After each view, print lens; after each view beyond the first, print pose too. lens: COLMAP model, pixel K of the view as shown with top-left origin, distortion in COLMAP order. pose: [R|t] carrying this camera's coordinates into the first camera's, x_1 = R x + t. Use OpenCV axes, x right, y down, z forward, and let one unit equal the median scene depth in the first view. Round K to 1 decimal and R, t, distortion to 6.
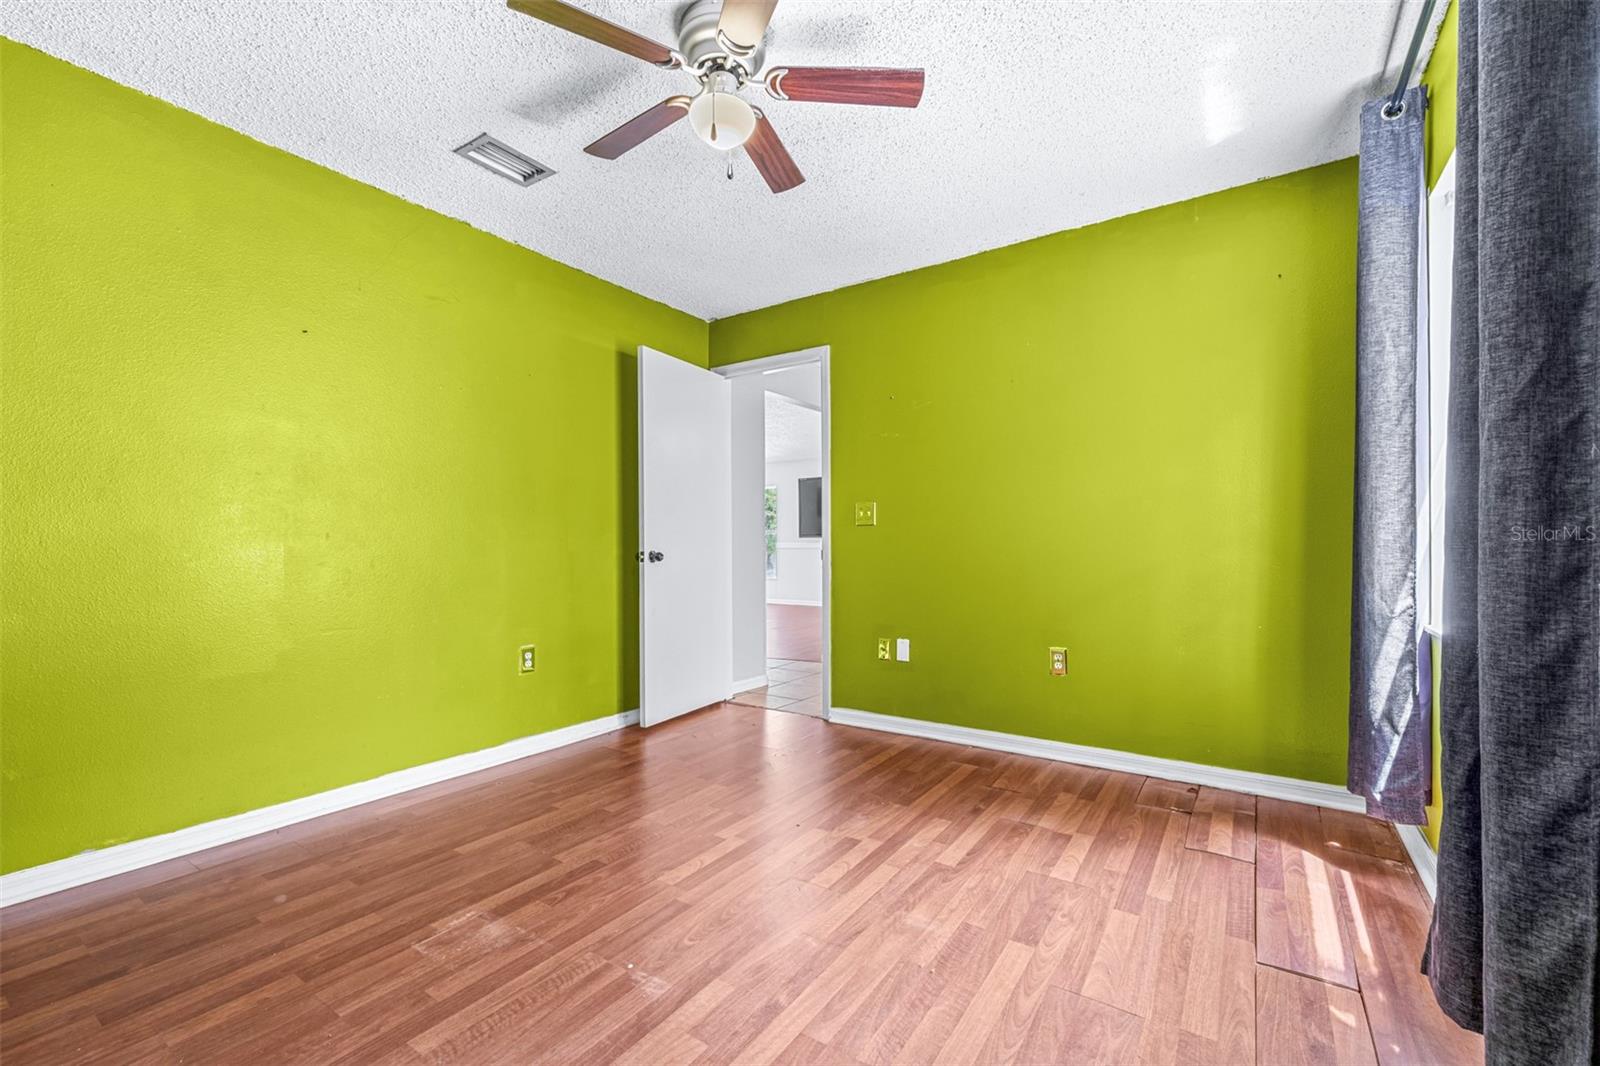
lens RADIAL K [[685.4, 0, 811.8], [0, 685.4, 546.4], [0, 0, 1]] dist [-0.000304, -0.000118]
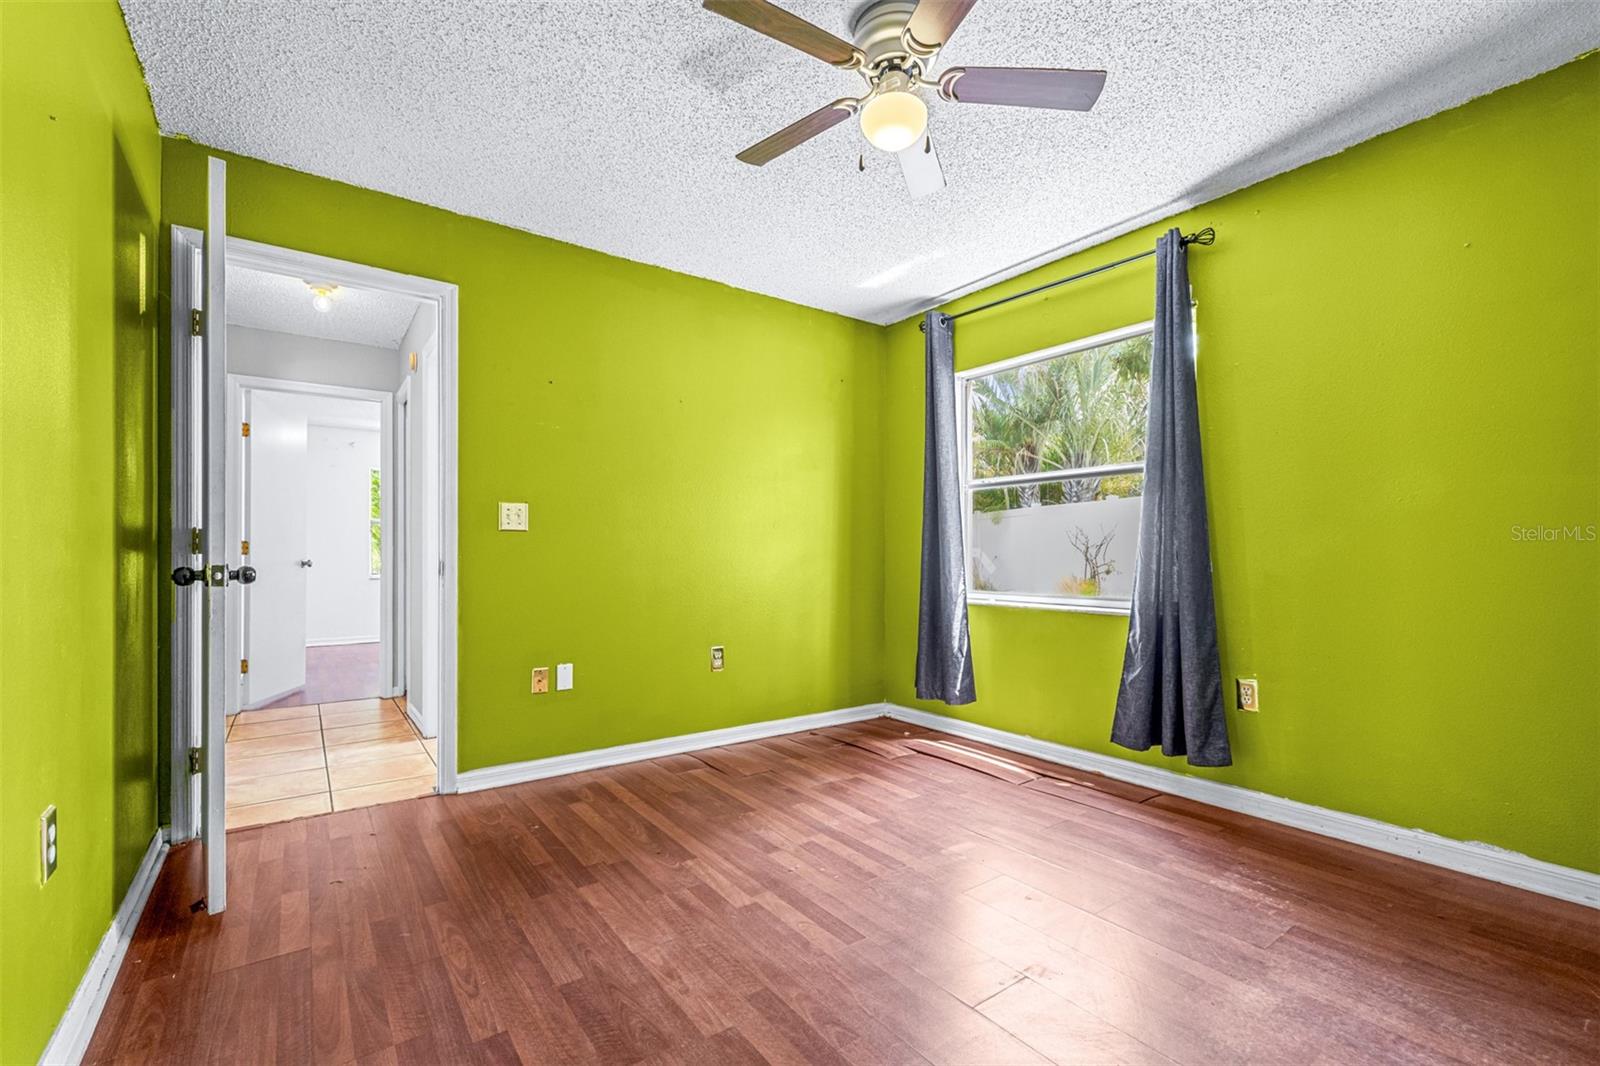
lens RADIAL K [[685.4, 0, 810.1], [0, 685.4, 556.4], [0, 0, 1]] dist [-0.000304, -0.000118]
pose [[0.331464, 0.003842, 0.943460, -0.969241], [-0.001680, 0.999993, -0.003482, 0.002263], [-0.943466, -0.000431, 0.331468, 0.701852]]
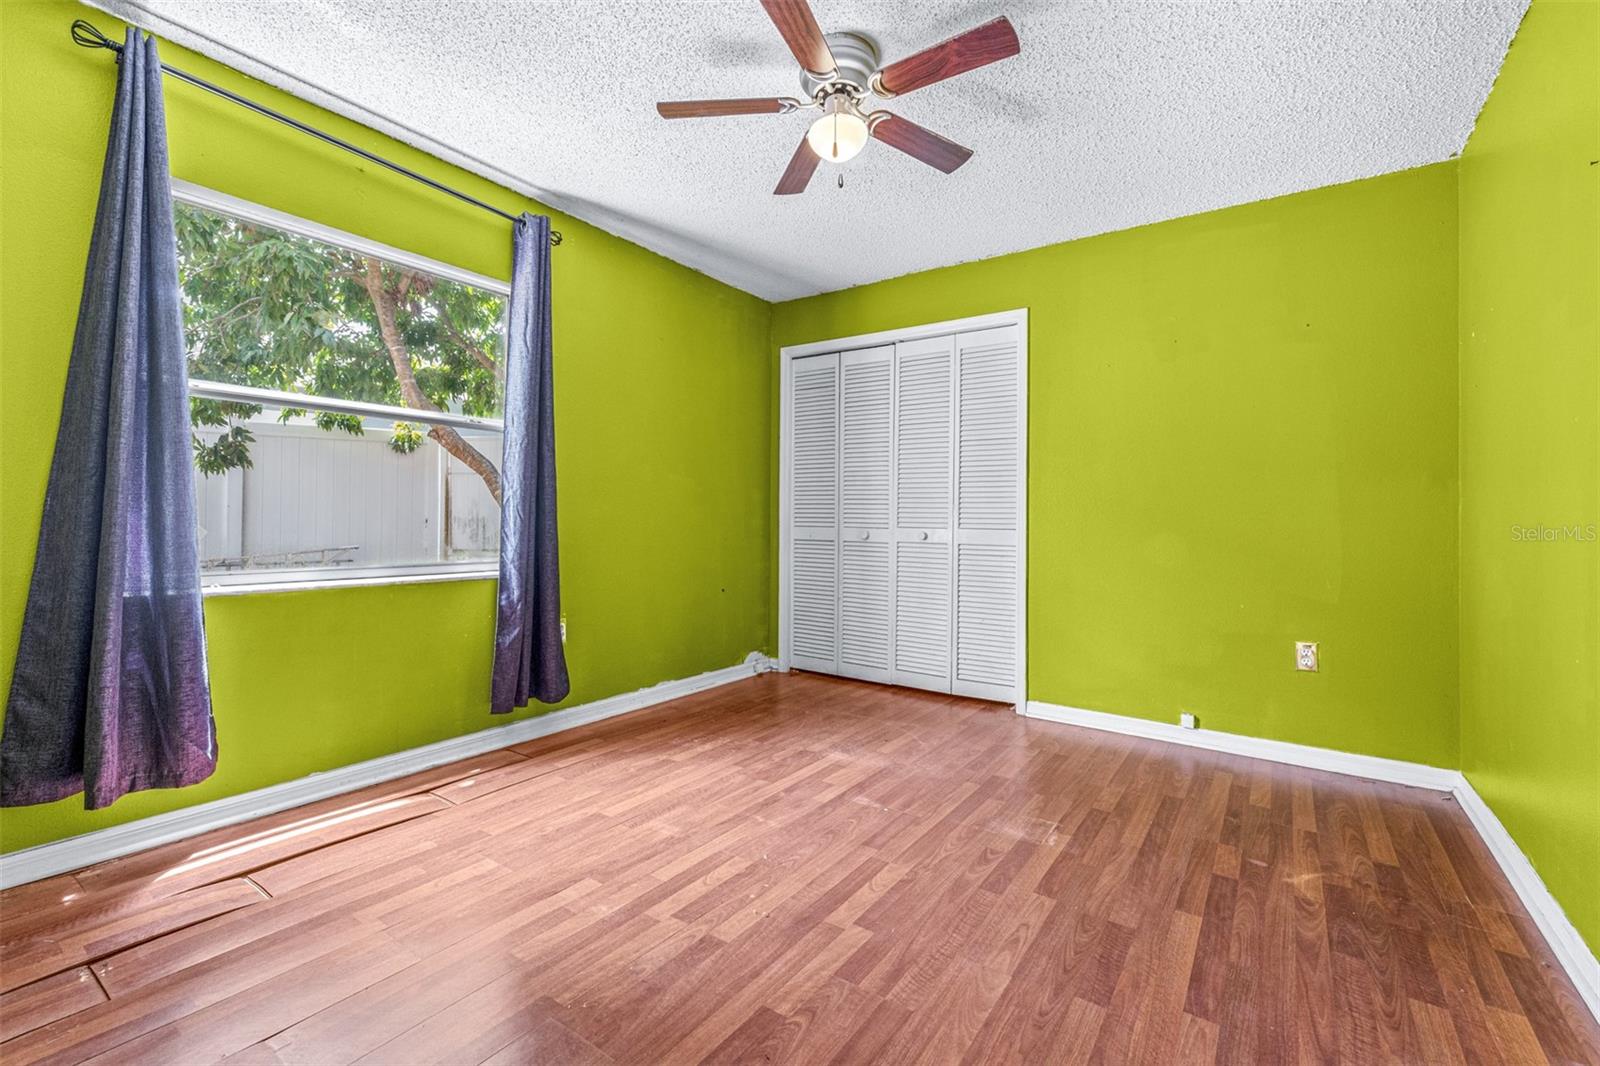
lens RADIAL K [[685.4, 0, 805.1], [0, 685.4, 518.7], [0, 0, 1]] dist [-0.000304, -0.000118]
pose [[-0.999649, -0.010162, 0.024487, -0.091949], [-0.010155, 0.999948, 0.000419, -0.005473], [-0.024490, 0.000171, -0.999700, 1.856991]]
